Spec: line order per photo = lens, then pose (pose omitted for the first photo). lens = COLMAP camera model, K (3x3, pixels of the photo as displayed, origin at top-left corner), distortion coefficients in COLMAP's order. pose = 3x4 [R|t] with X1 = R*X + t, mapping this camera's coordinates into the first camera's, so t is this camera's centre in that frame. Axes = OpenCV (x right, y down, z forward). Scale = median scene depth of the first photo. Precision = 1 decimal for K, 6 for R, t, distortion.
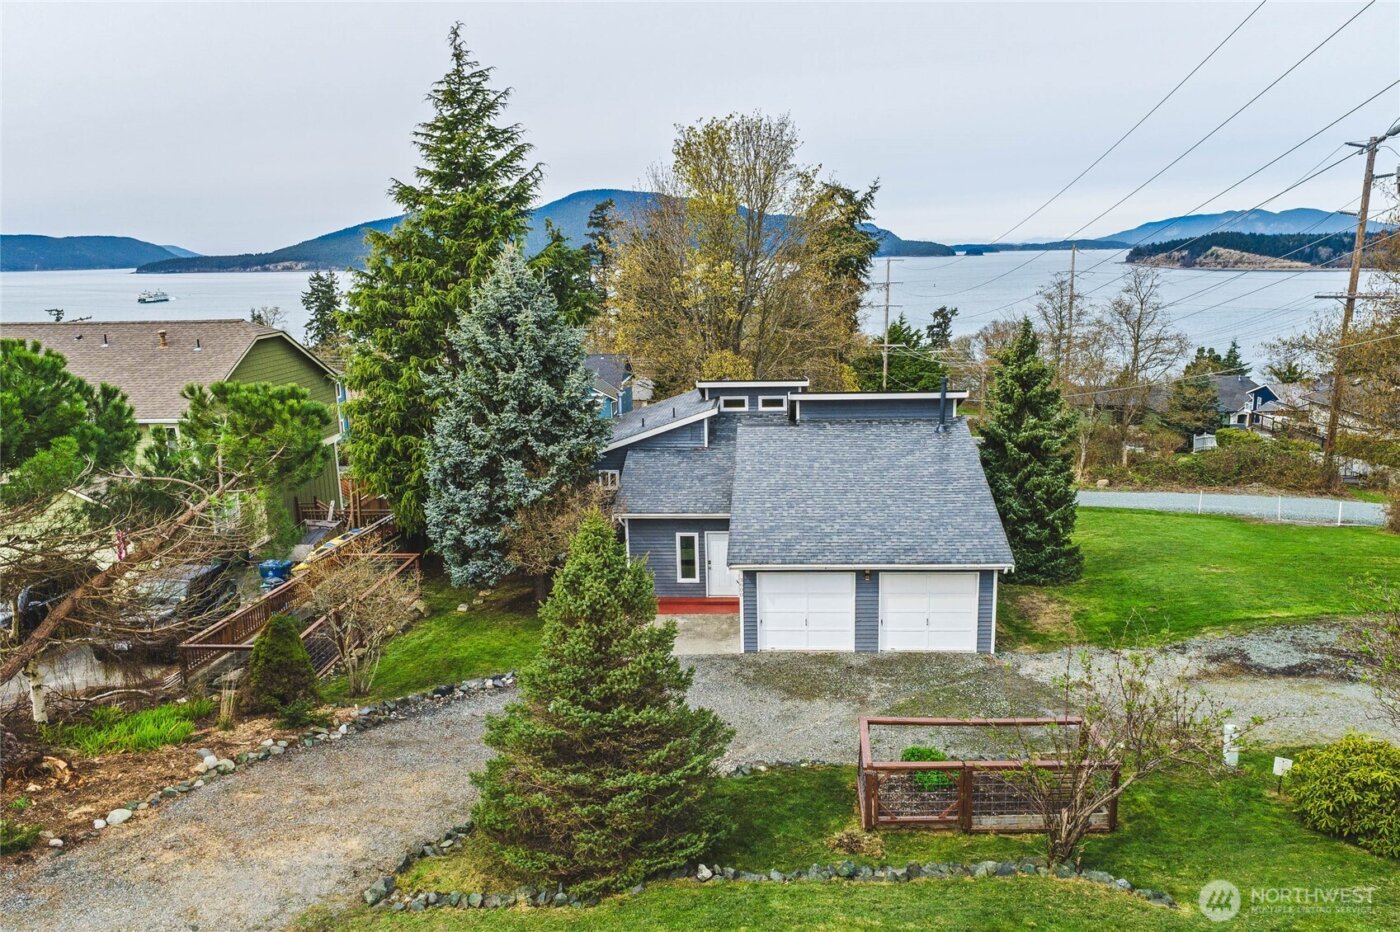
lens RADIAL K [[1019.3, 0, 701.7], [0, 1019.3, 464.5], [0, 0, 1]] dist [0.004863, 0.005045]
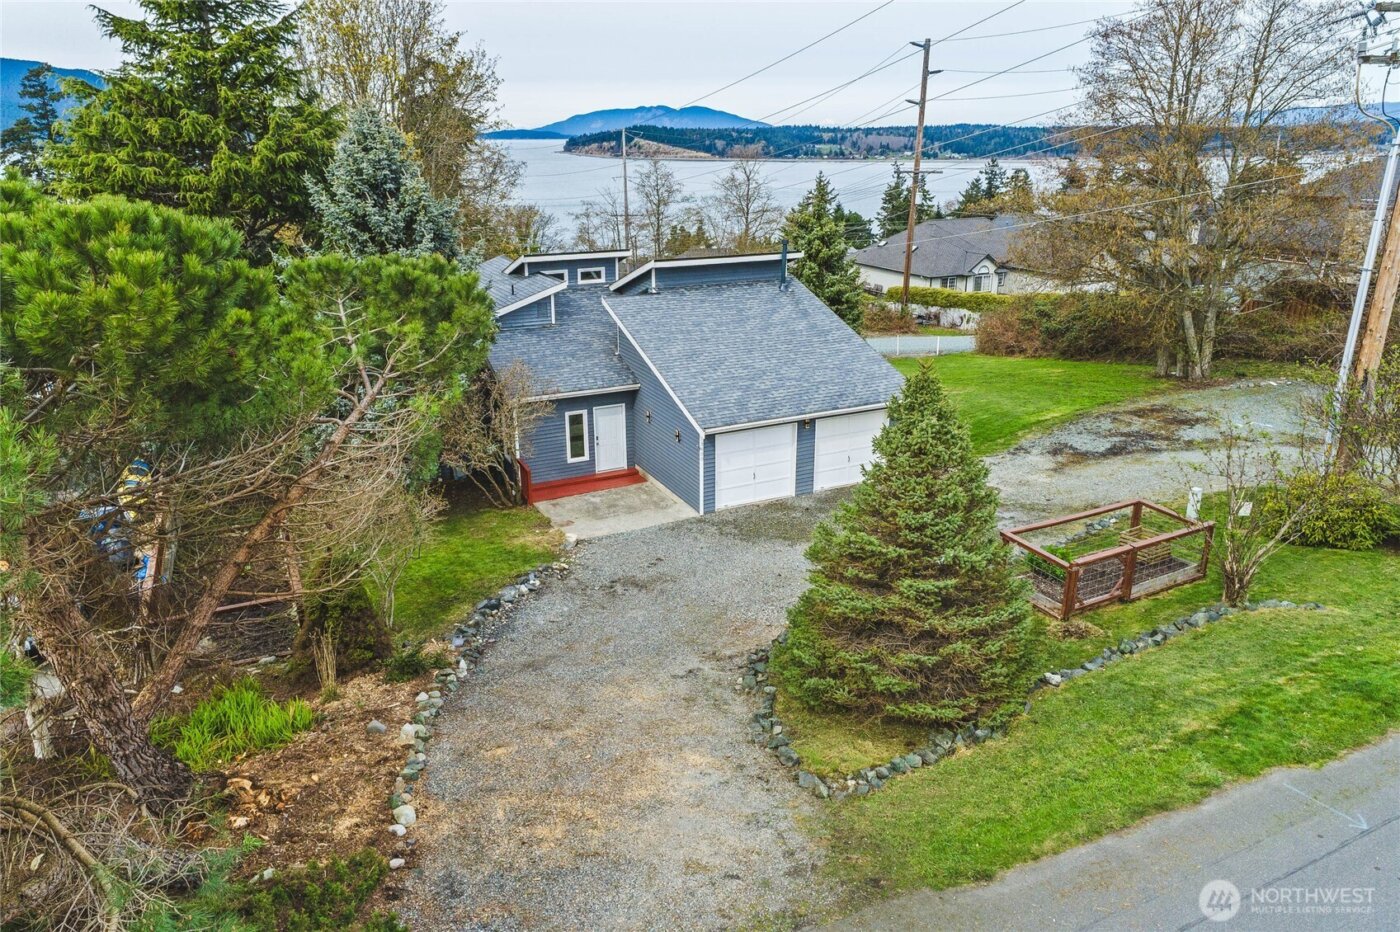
lens RADIAL K [[955.1, 0, 697.6], [0, 955.1, 471.6], [0, 0, 1]] dist [-0.000122, 0.006296]
pose [[0.867280, -0.149657, 0.474794, -0.351186], [0.087341, 0.984692, 0.150839, -0.003929], [-0.490100, -0.089351, 0.867075, 0.141252]]
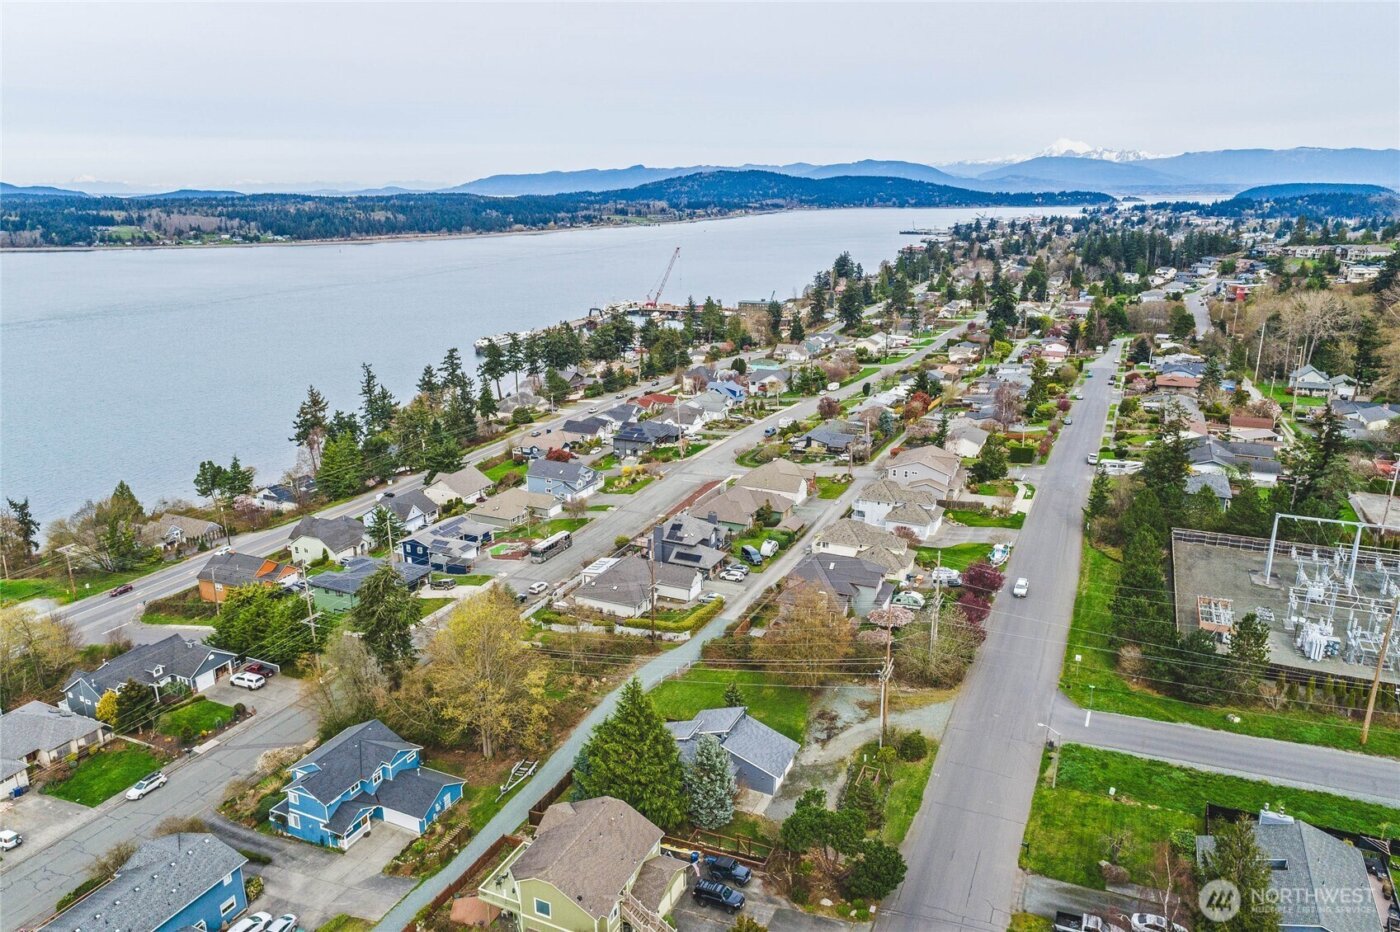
lens RADIAL K [[955.1, 0, 699.5], [0, 955.1, 466.1], [0, 0, 1]] dist [-0.000122, 0.006296]
pose [[0.374329, -0.230273, 0.898249, -2.642250], [0.186175, 0.967615, 0.170471, -1.481206], [-0.908414, 0.103419, 0.405077, -0.350391]]
